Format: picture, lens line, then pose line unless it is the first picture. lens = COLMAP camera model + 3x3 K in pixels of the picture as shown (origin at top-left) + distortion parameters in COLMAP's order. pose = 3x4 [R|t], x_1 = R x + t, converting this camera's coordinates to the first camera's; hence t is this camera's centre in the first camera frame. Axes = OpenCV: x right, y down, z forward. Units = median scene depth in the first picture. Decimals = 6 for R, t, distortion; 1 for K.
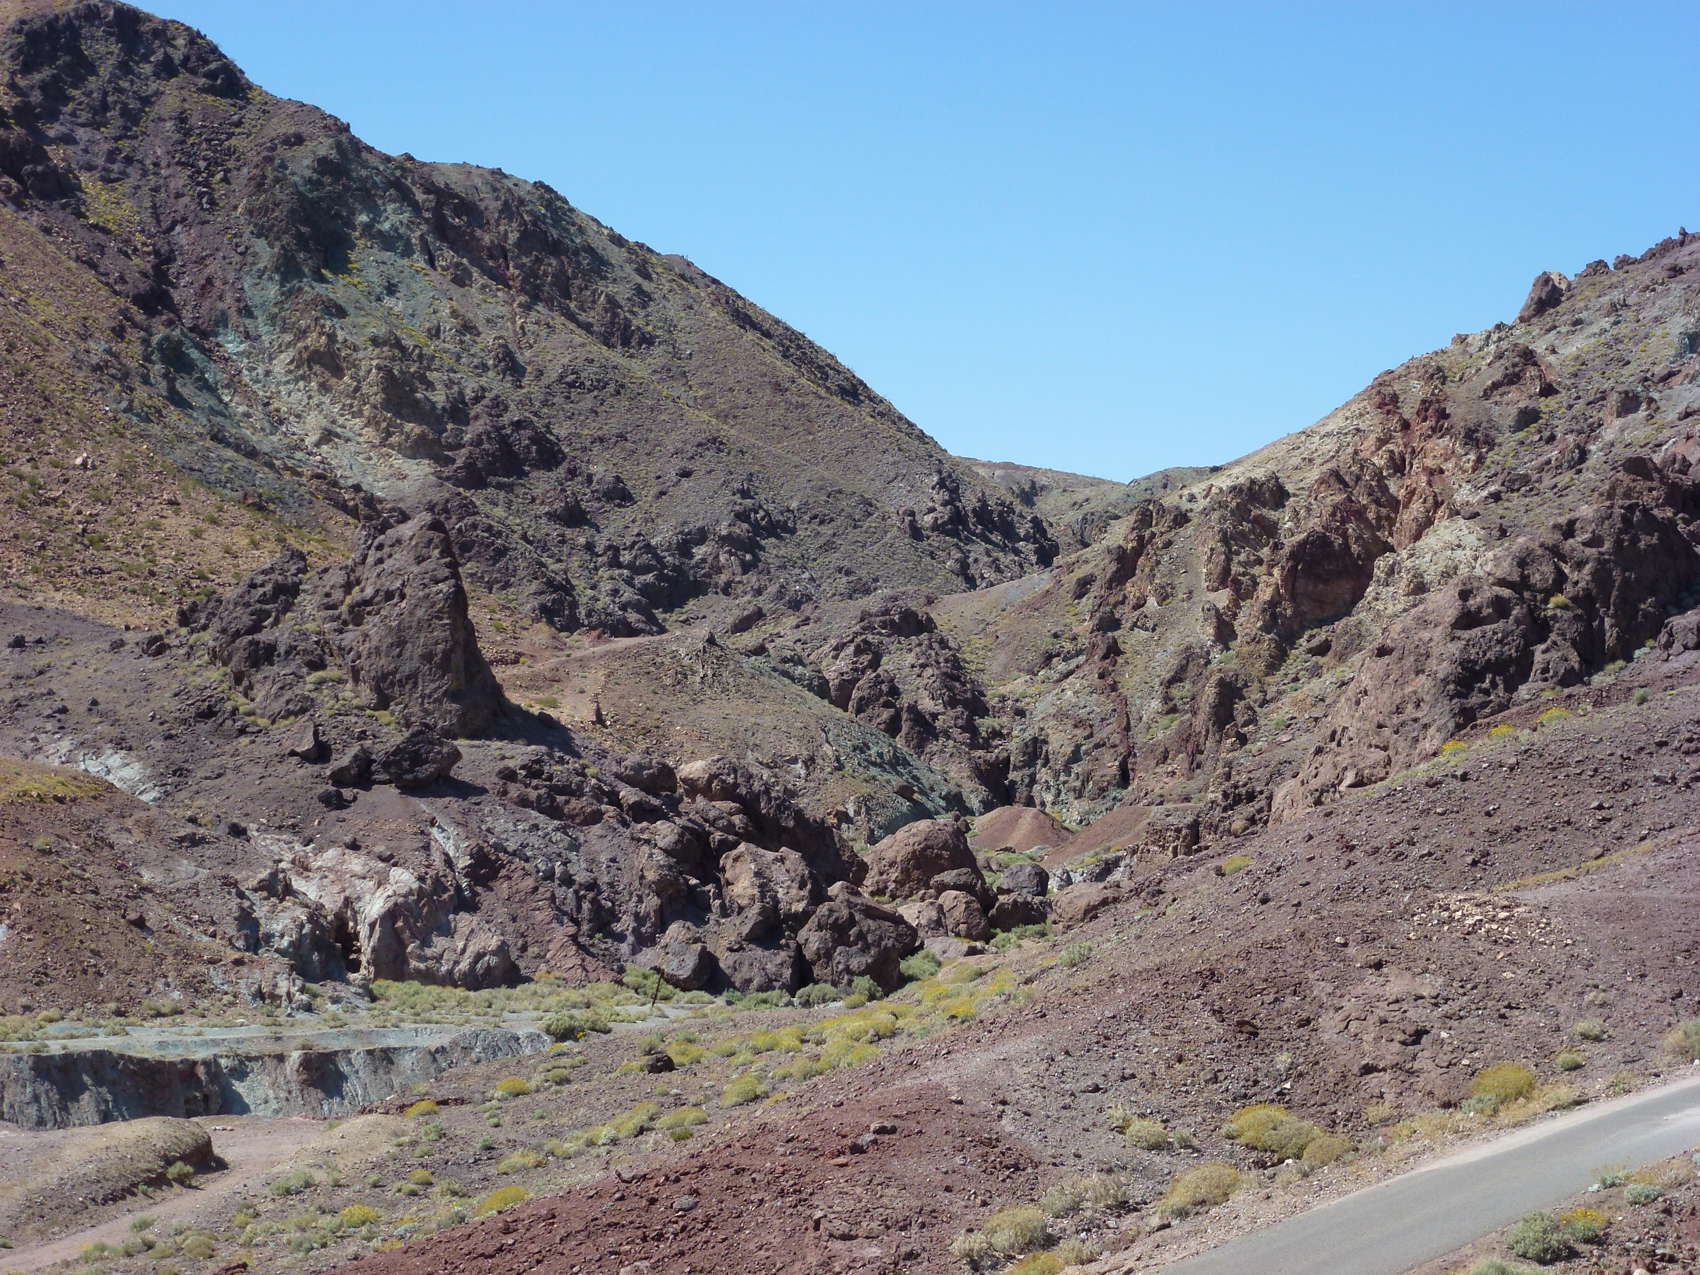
lens RADIAL K [[3238.6, 0, 850.0], [0, 3238.6, 637.5], [0, 0, 1]] dist [0.236986, -2.179220]
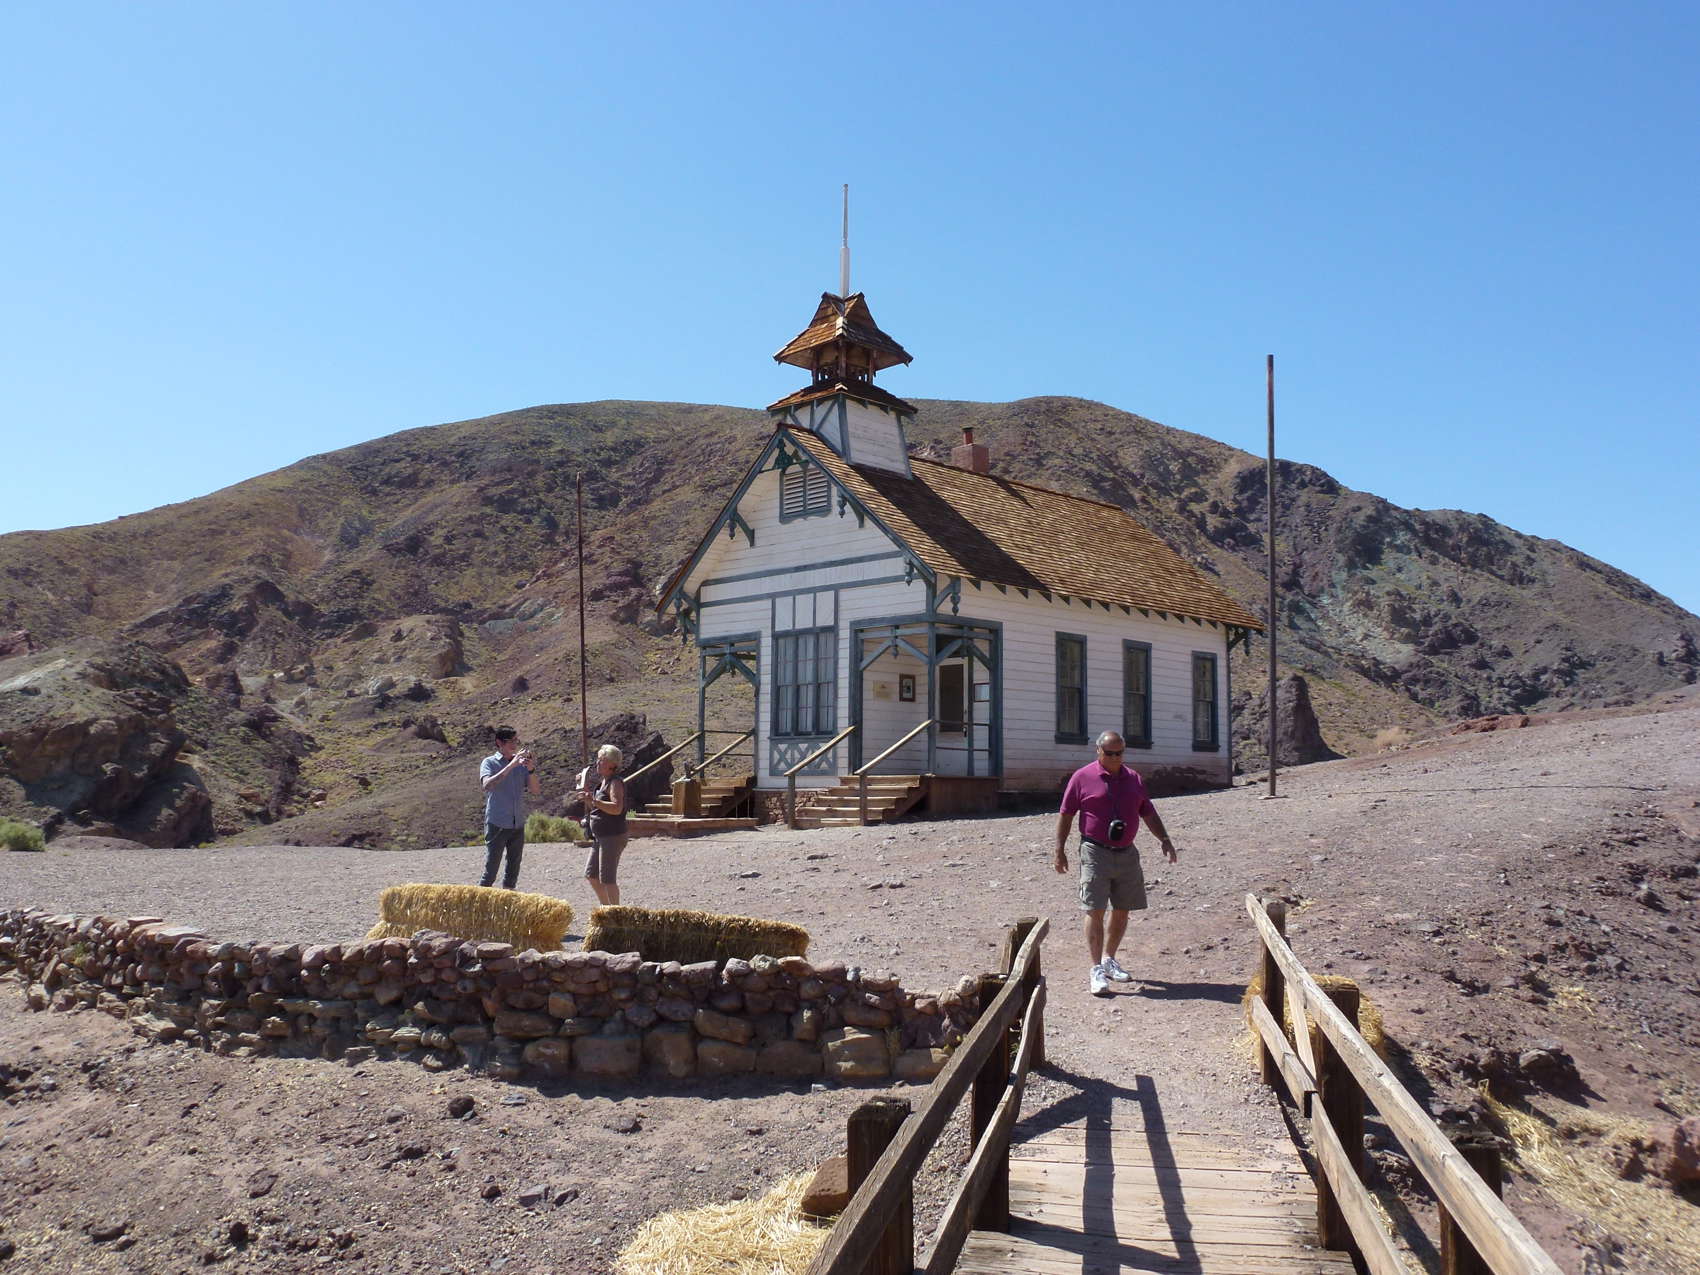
lens RADIAL K [[1415.3, 0, 850.0], [0, 1415.3, 637.5], [0, 0, 1]] dist [-0.066576, 0.036105]
pose [[0.828425, -0.068126, -0.555941, 0.086738], [0.031884, 0.996702, -0.074626, 0.001281], [0.559192, 0.044097, 0.827865, -0.024912]]
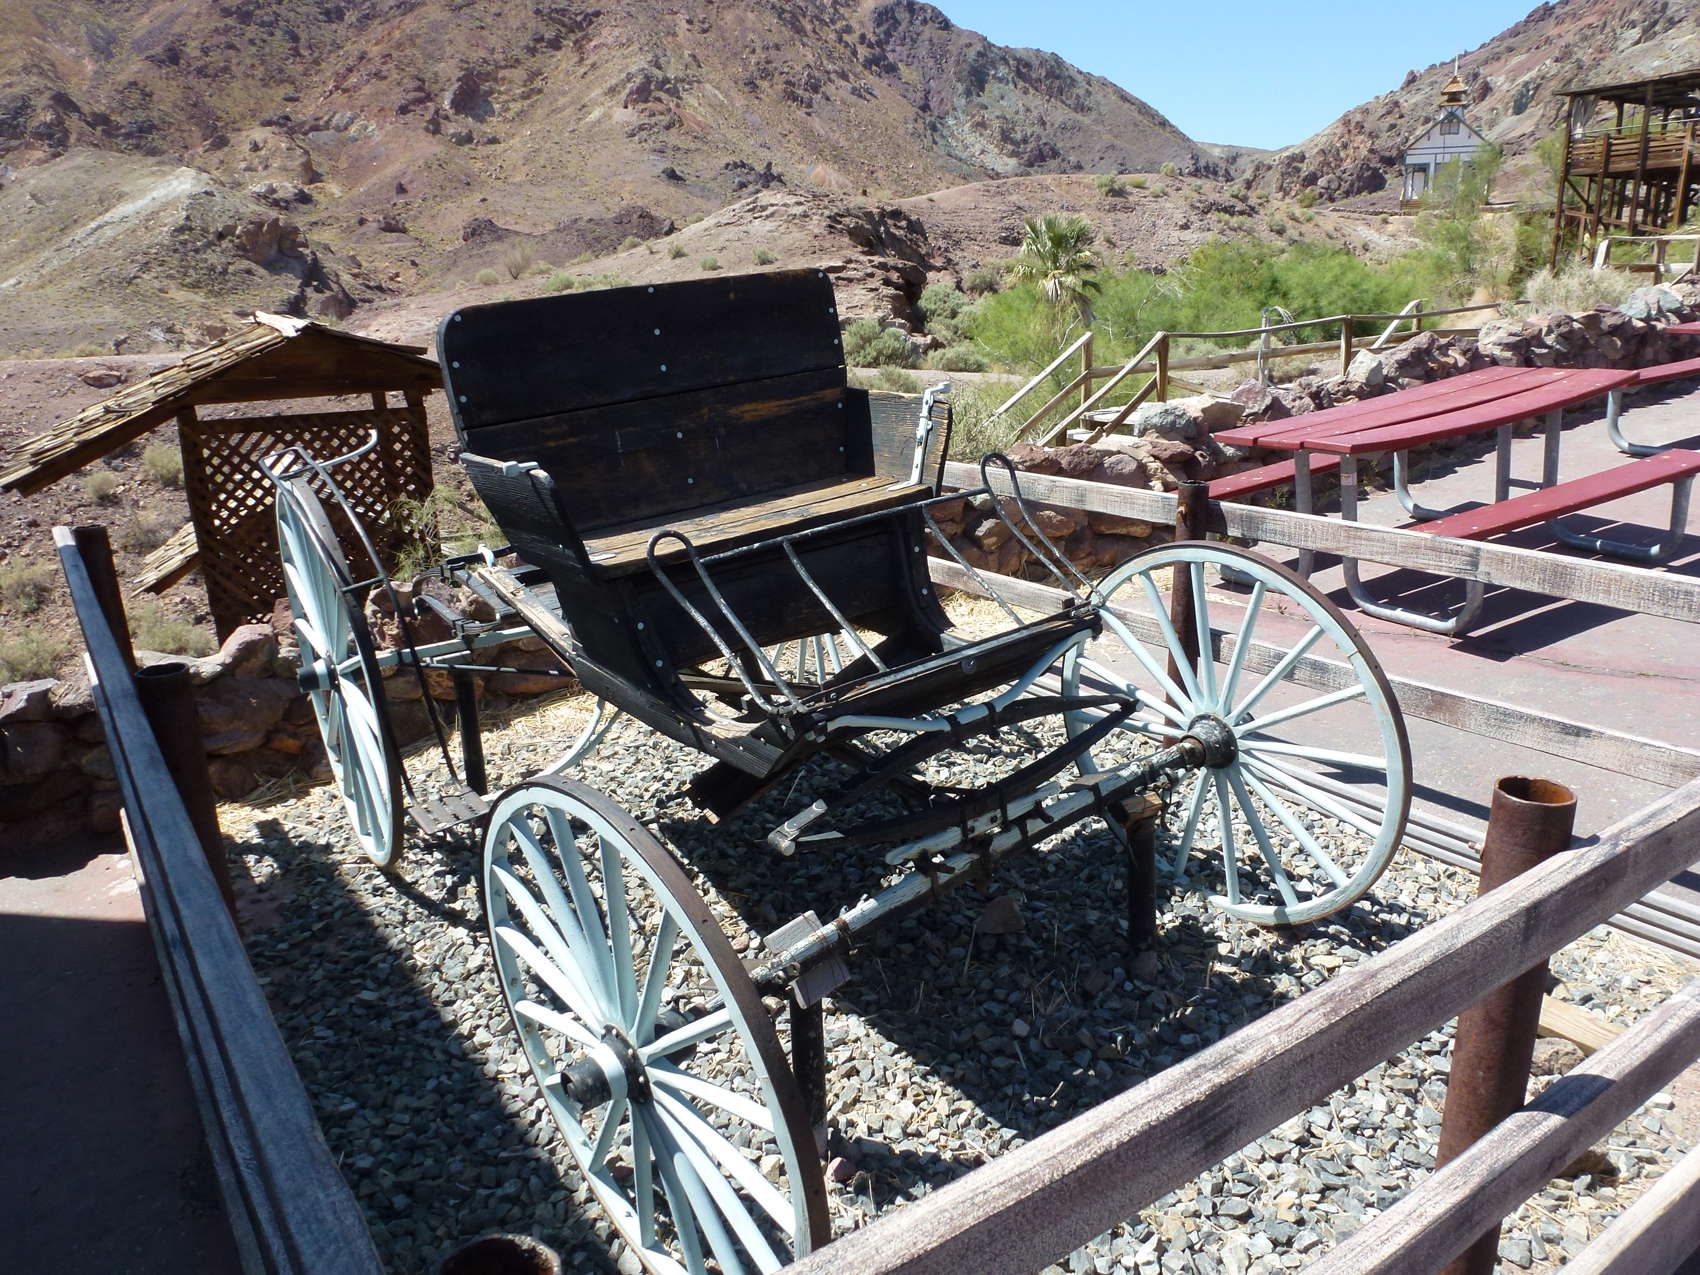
lens RADIAL K [[1223.3, 0, 850.0], [0, 1223.3, 637.5], [0, 0, 1]] dist [-0.063640, 0.024396]
pose [[0.967607, 0.040565, -0.249180, 0.019984], [0.041943, 0.947460, 0.317112, 0.004381], [0.248952, -0.317291, 0.915068, -0.207496]]
